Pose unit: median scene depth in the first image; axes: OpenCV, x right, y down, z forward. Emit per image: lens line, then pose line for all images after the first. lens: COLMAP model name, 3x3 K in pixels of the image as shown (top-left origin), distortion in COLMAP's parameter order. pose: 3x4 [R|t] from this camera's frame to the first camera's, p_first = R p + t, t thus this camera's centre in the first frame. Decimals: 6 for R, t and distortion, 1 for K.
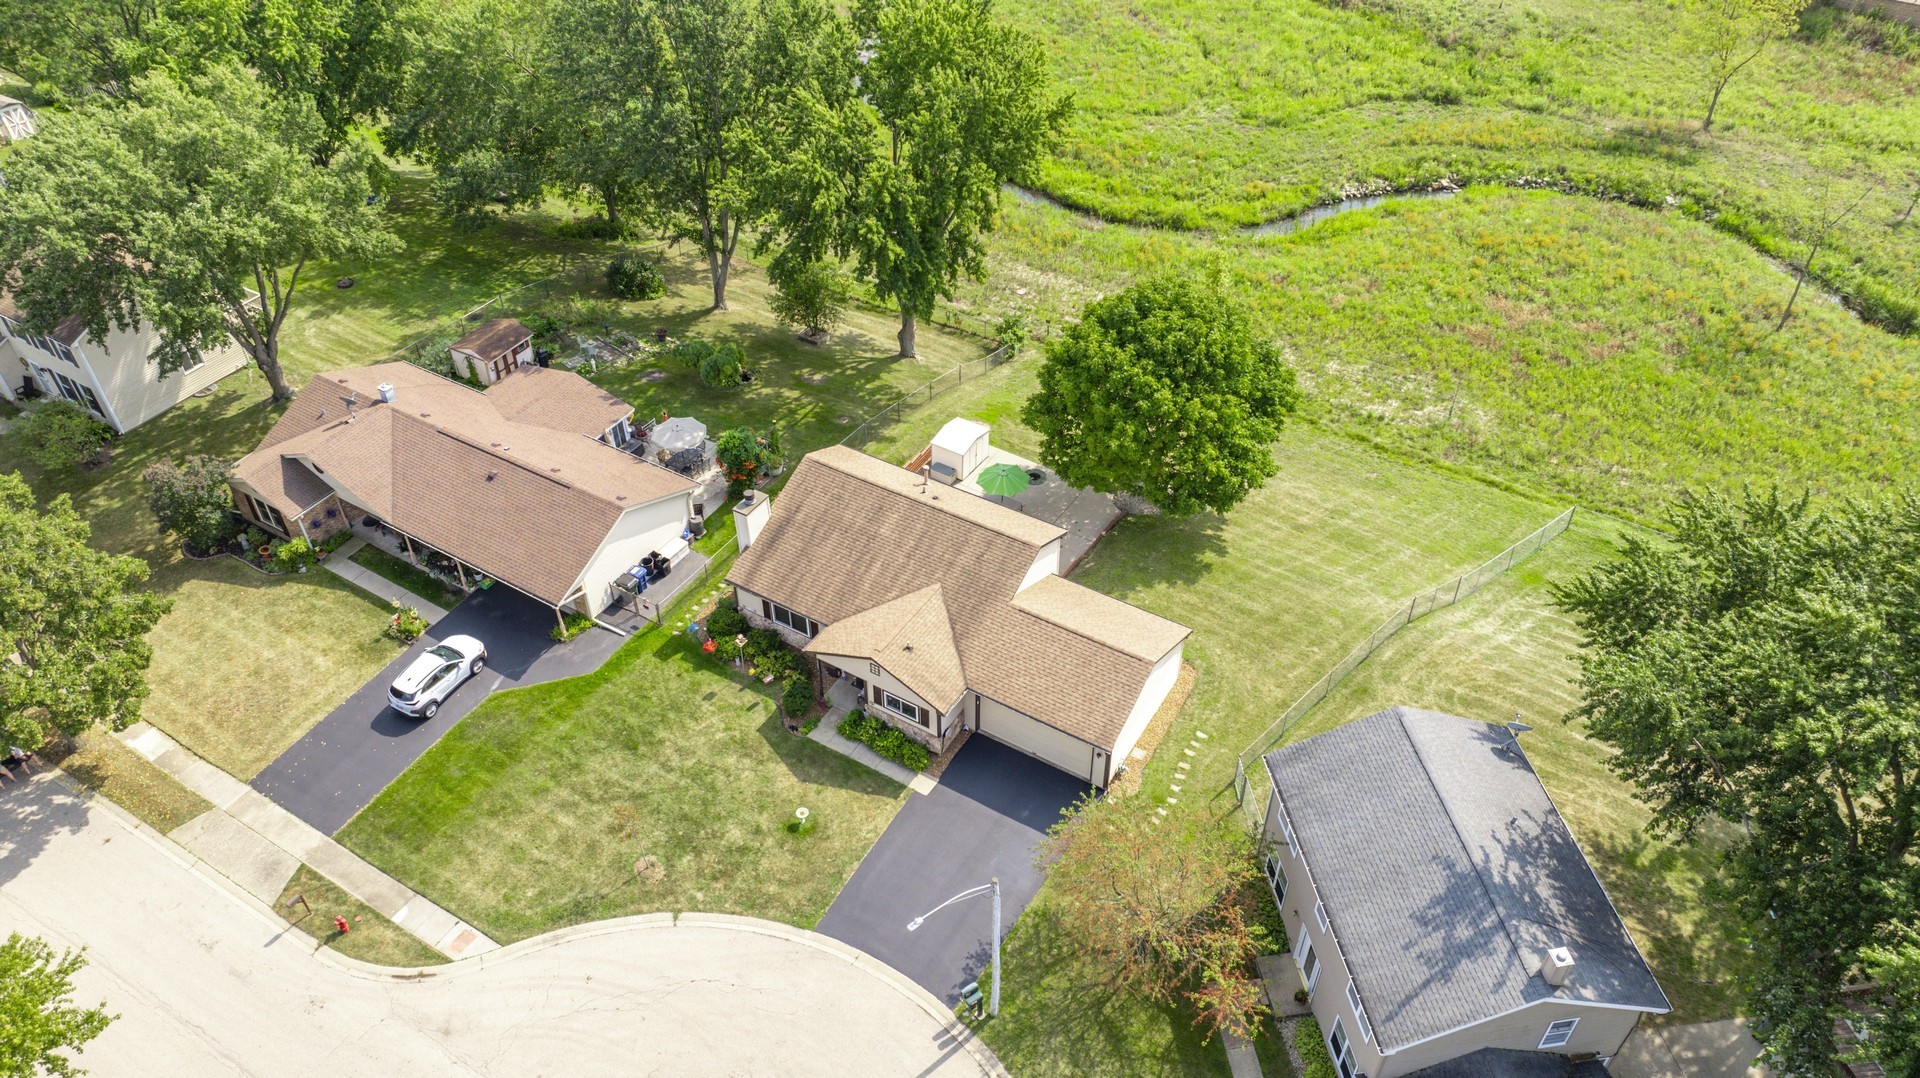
lens RADIAL K [[1354.6, 0, 960.4], [0, 1354.6, 536.9], [0, 0, 1]] dist [-0.025028, 0.003758]
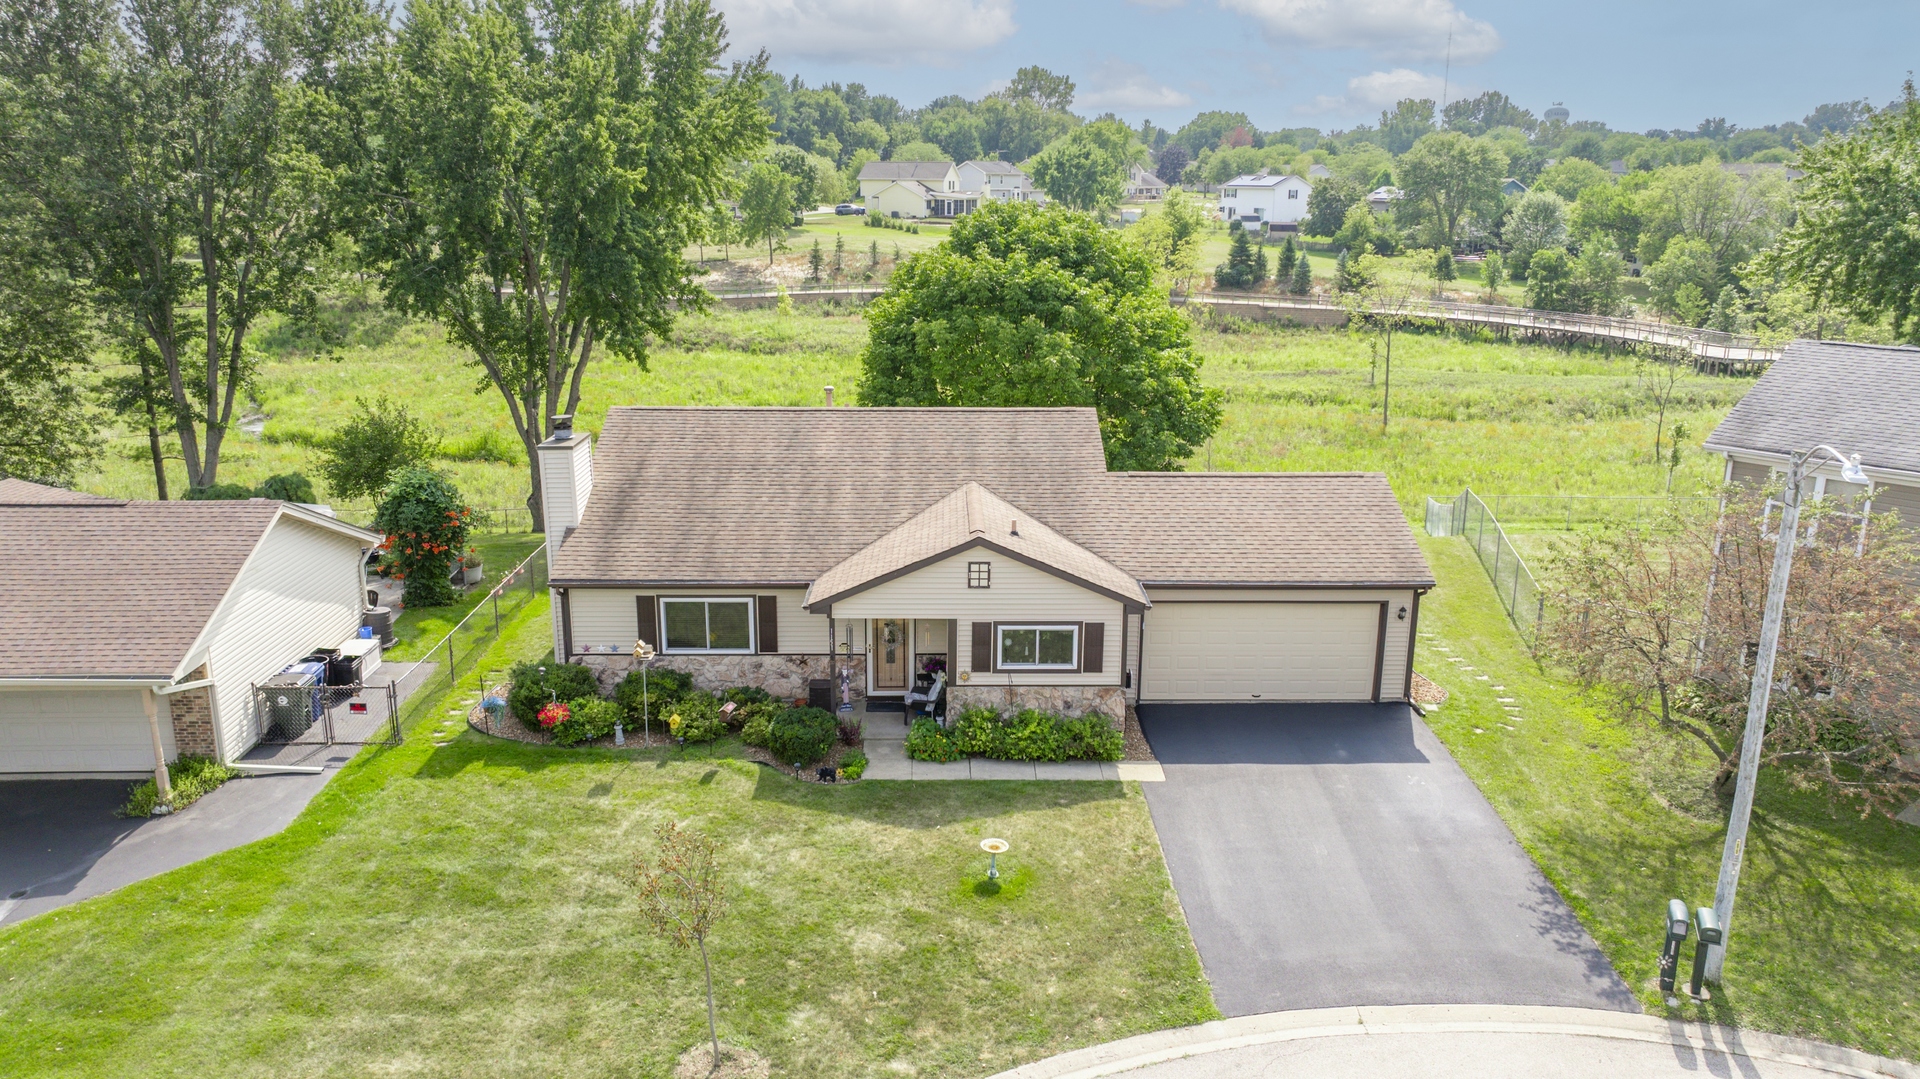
lens RADIAL K [[1354.6, 0, 962.1], [0, 1354.6, 536.9], [0, 0, 1]] dist [-0.025028, 0.003758]
pose [[0.841663, -0.125491, 0.525219, -0.312526], [0.345628, 0.872489, -0.345405, 0.243196], [-0.414903, 0.472245, 0.777715, 0.578506]]
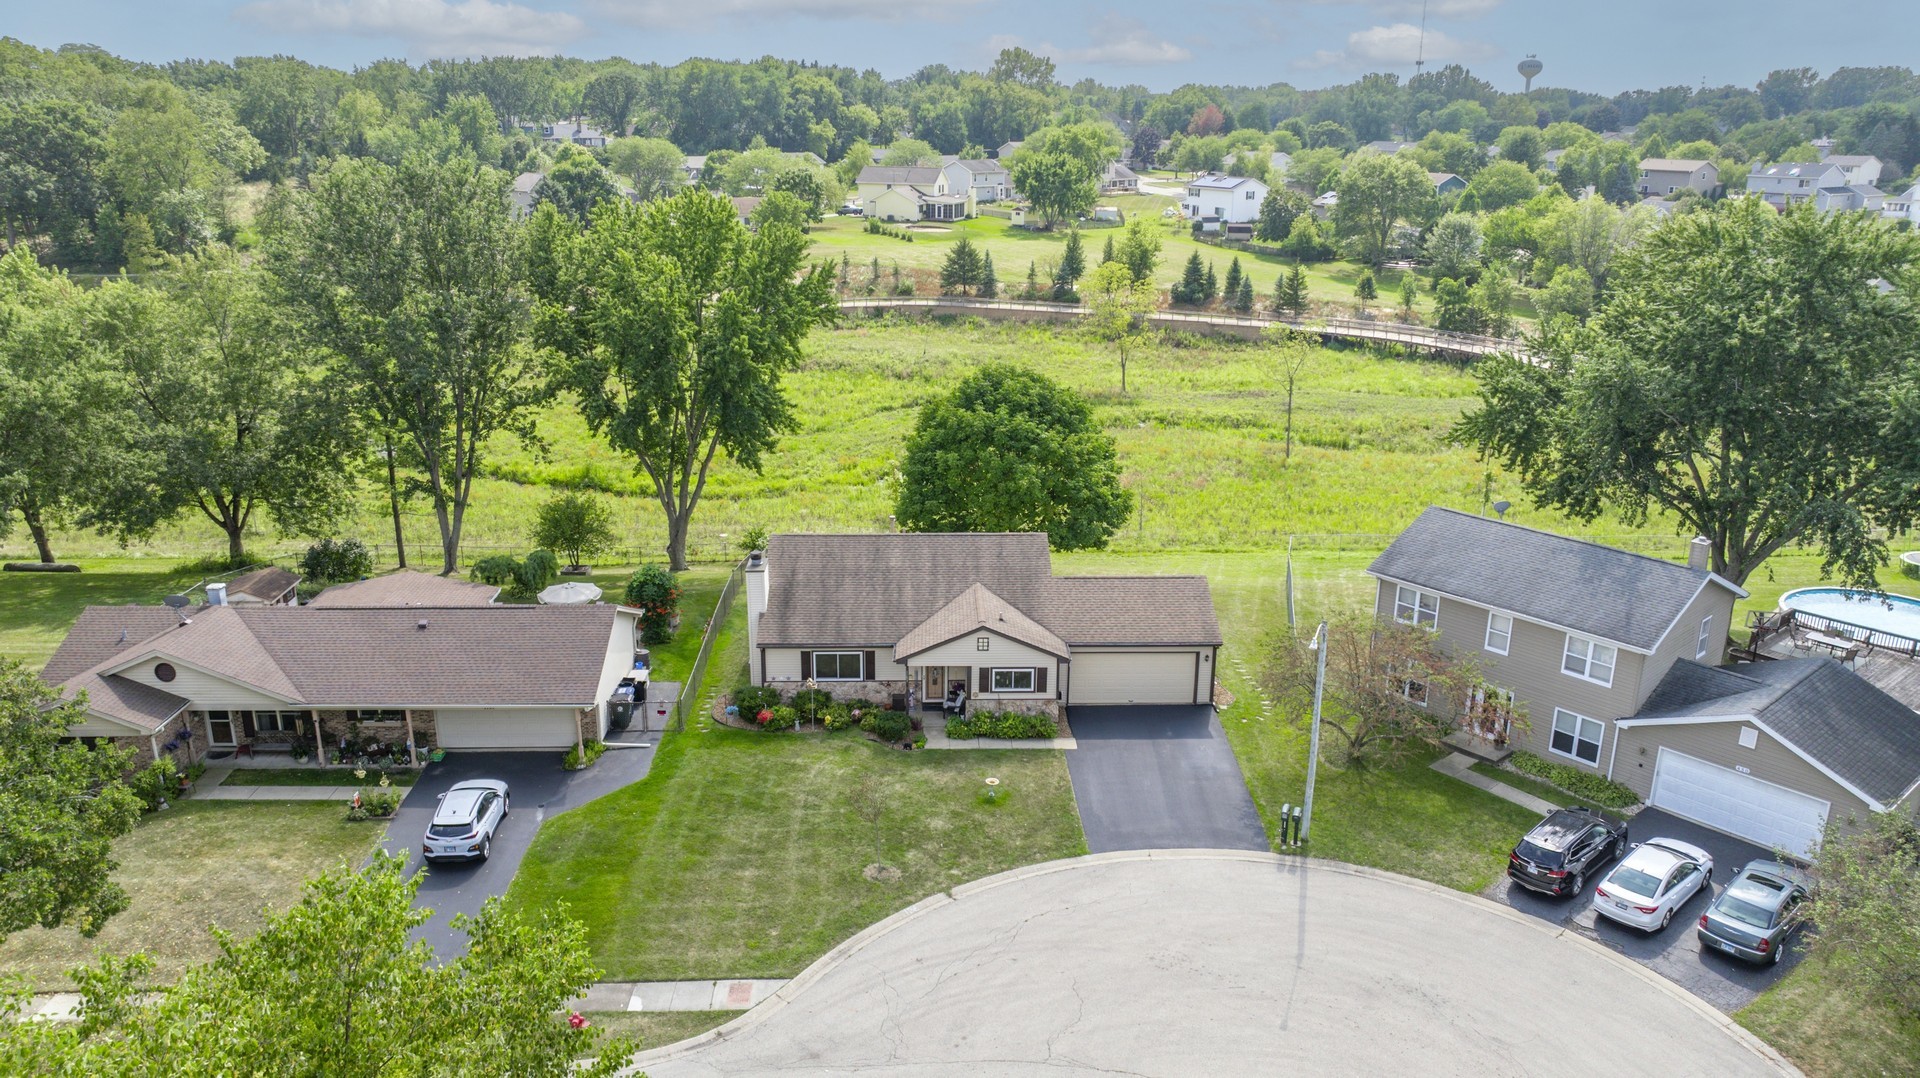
lens RADIAL K [[1354.6, 0, 959.8], [0, 1354.6, 541.5], [0, 0, 1]] dist [-0.025028, 0.003758]
pose [[0.835611, -0.153554, 0.527423, -0.550988], [0.351056, 0.887761, -0.297724, 0.301005], [-0.422509, 0.433937, 0.795729, 0.190675]]
